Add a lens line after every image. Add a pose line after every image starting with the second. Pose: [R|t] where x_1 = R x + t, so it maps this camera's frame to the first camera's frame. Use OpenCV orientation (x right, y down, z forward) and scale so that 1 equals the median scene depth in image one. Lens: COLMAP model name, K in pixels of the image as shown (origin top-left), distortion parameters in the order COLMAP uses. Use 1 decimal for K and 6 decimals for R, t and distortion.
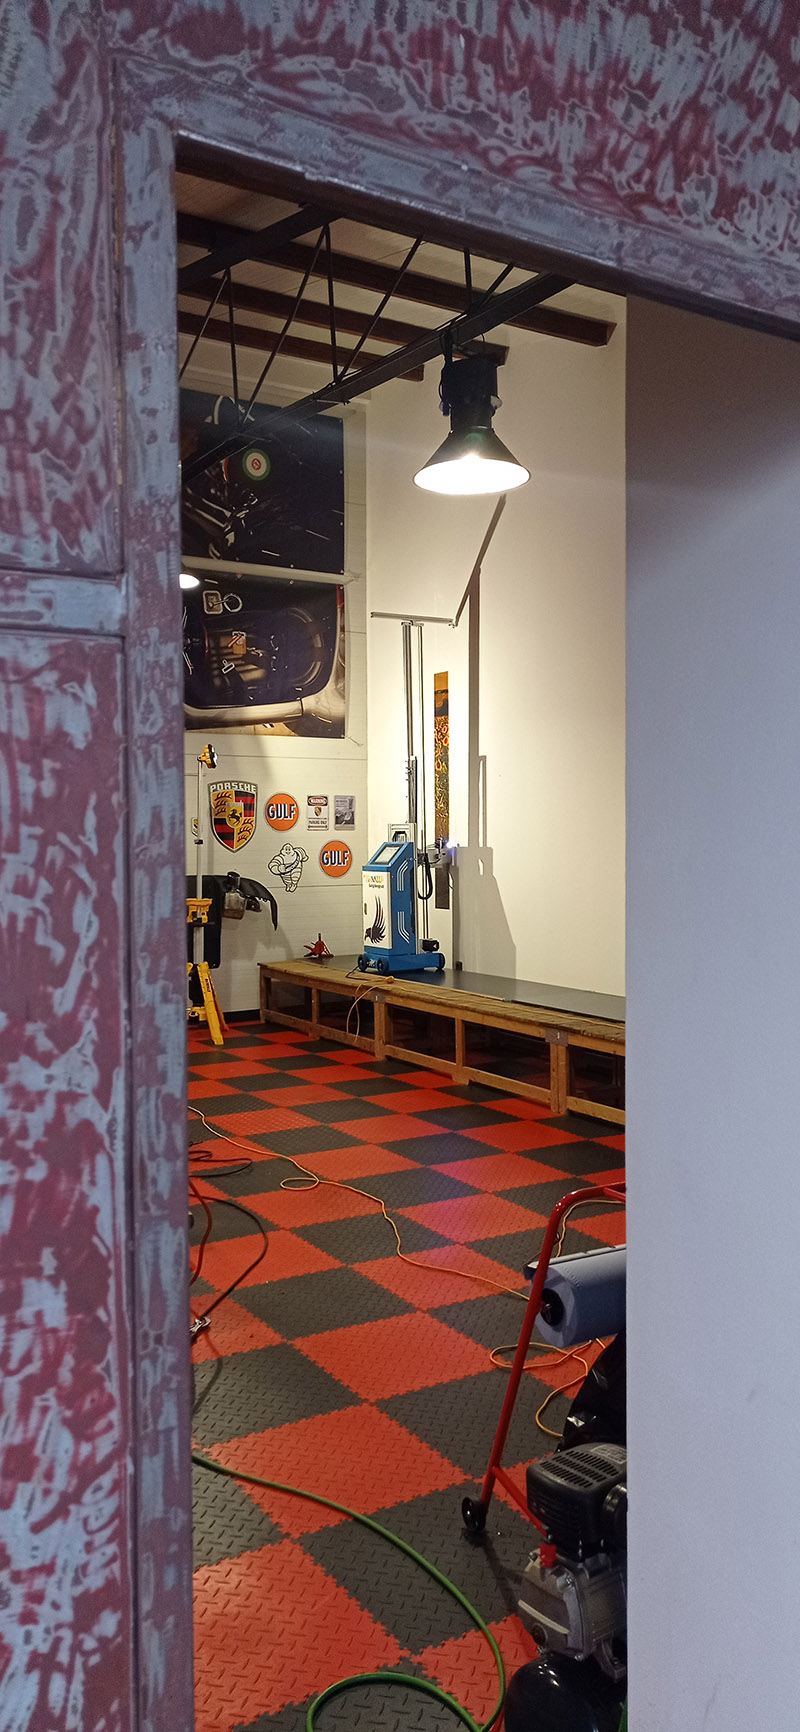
lens RADIAL K [[1303.4, 0, 406.2], [0, 1303.4, 864.7], [0, 0, 1]] dist [0.058461, -0.047347]
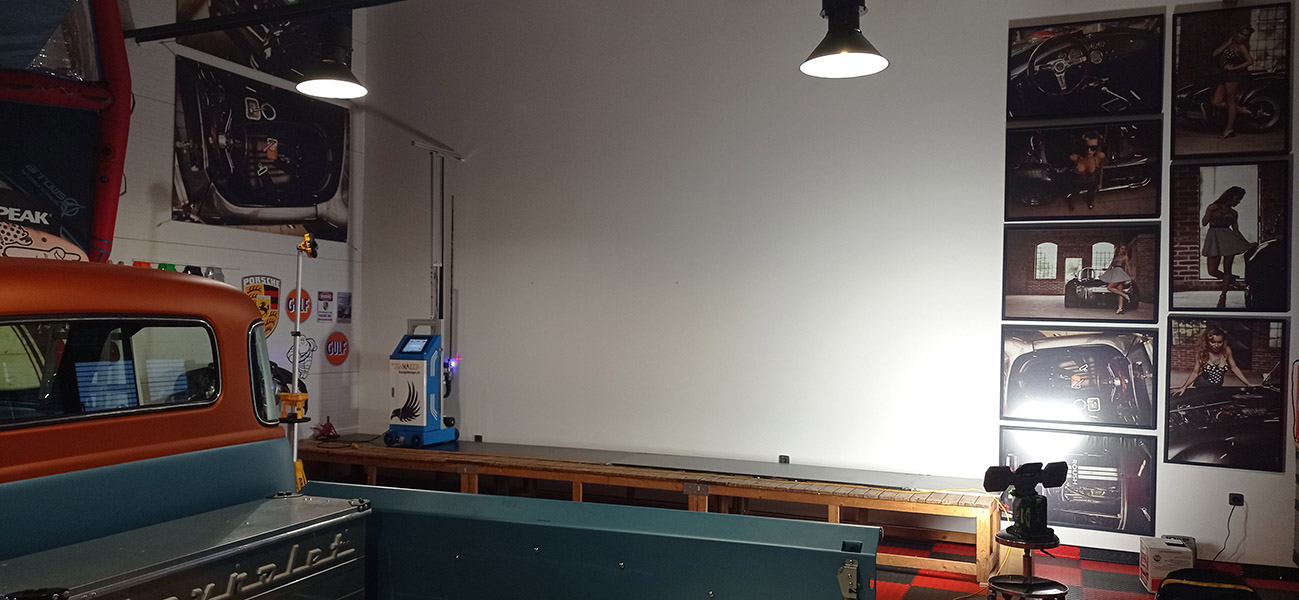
lens RADIAL K [[977.5, 0, 662.6], [0, 977.5, 298.6], [0, 0, 1]] dist [0.058461, -0.047347]
pose [[0.819781, 0.034180, 0.571656, -0.442382], [-0.006682, 0.998720, -0.050132, -0.009167], [-0.572638, 0.037278, 0.818960, 0.201391]]
